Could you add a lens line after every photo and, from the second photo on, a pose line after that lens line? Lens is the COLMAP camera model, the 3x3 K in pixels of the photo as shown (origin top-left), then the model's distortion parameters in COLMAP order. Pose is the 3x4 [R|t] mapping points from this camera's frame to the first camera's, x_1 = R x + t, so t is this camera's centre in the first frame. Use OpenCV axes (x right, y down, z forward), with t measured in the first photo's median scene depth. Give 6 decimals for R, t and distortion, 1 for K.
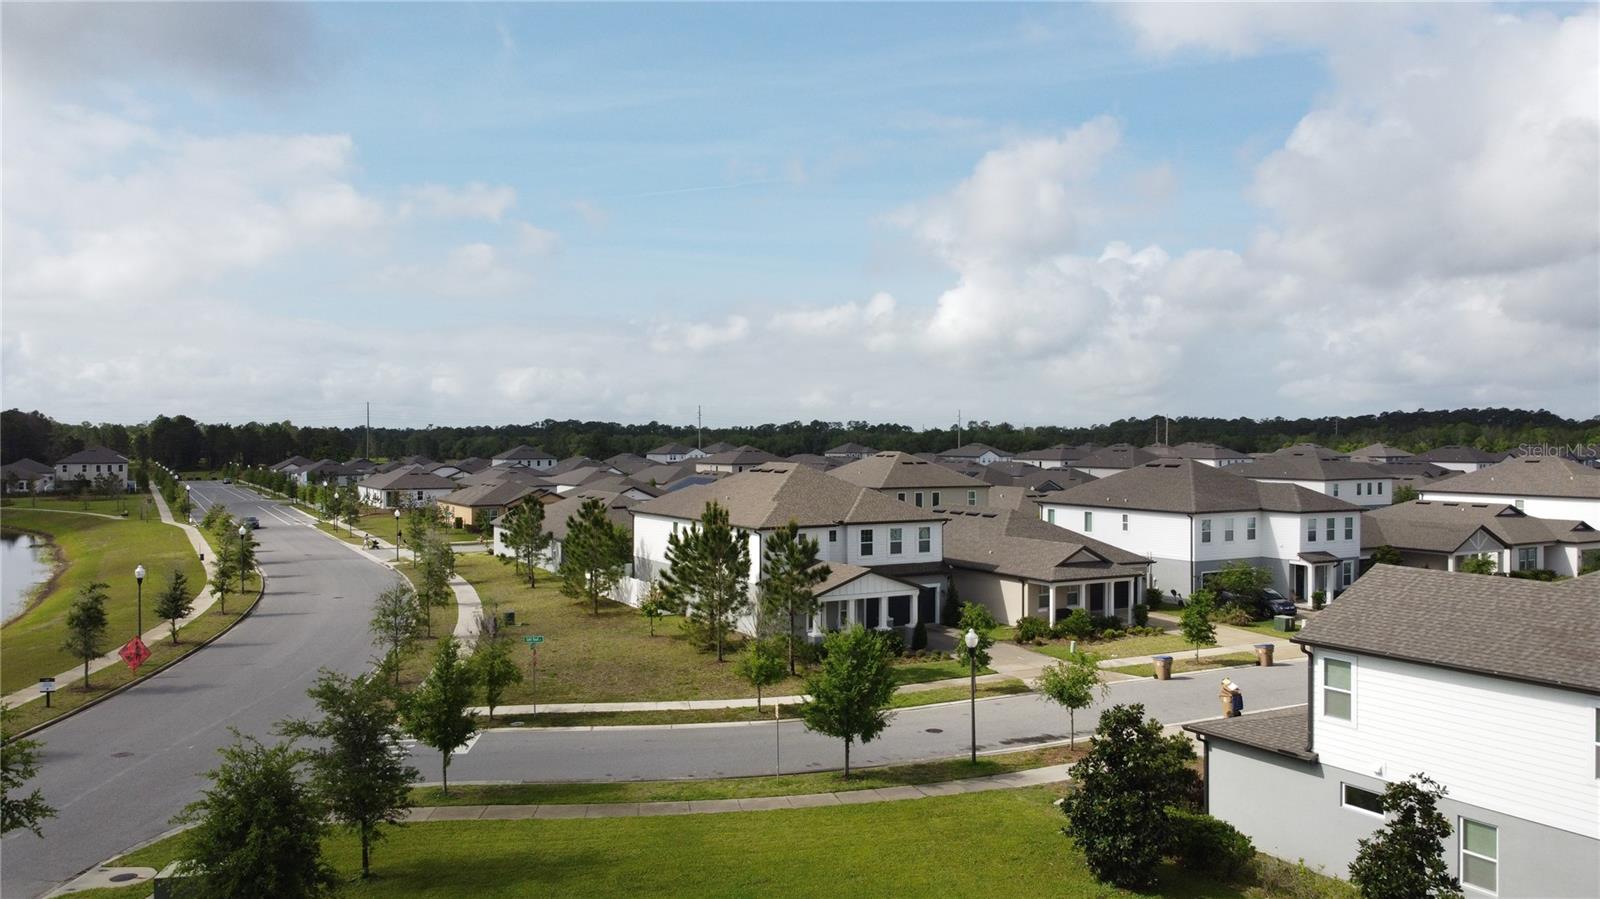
lens RADIAL K [[1216.0, 0, 803.0], [0, 1216.0, 443.2], [0, 0, 1]] dist [-0.007695, -0.001374]
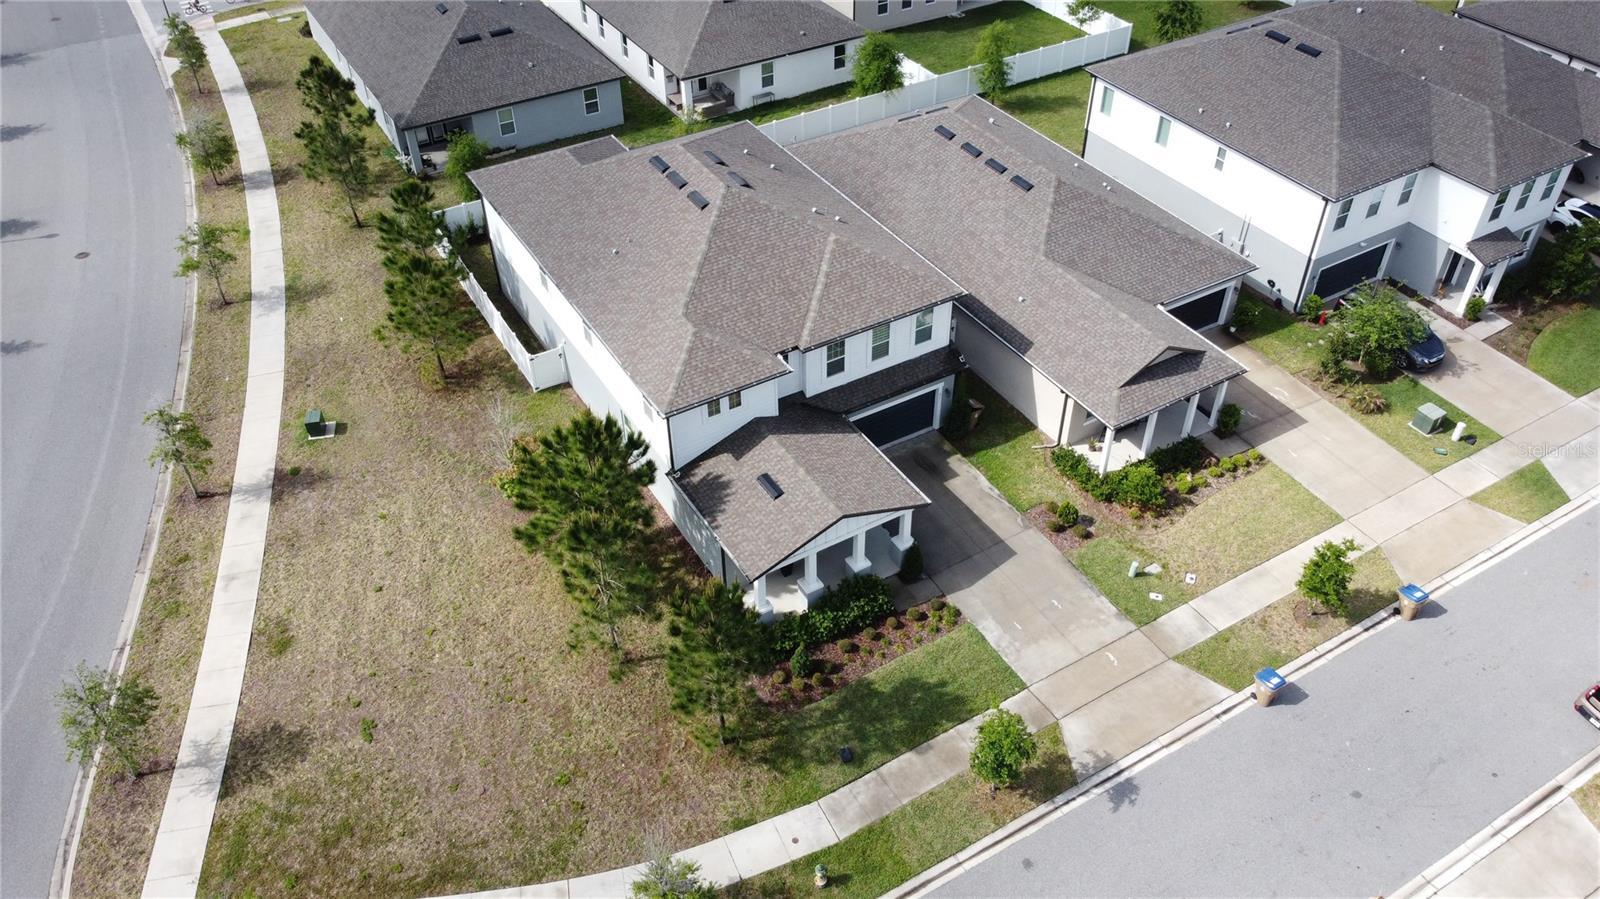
lens RADIAL K [[1216.0, 0, 806.0], [0, 1216.0, 444.5], [0, 0, 1]] dist [-0.007695, -0.001374]
pose [[0.999451, -0.025201, 0.021498, 0.018996], [0.005405, 0.764380, 0.644744, -0.264055], [-0.032681, -0.644274, 0.764096, 0.418916]]
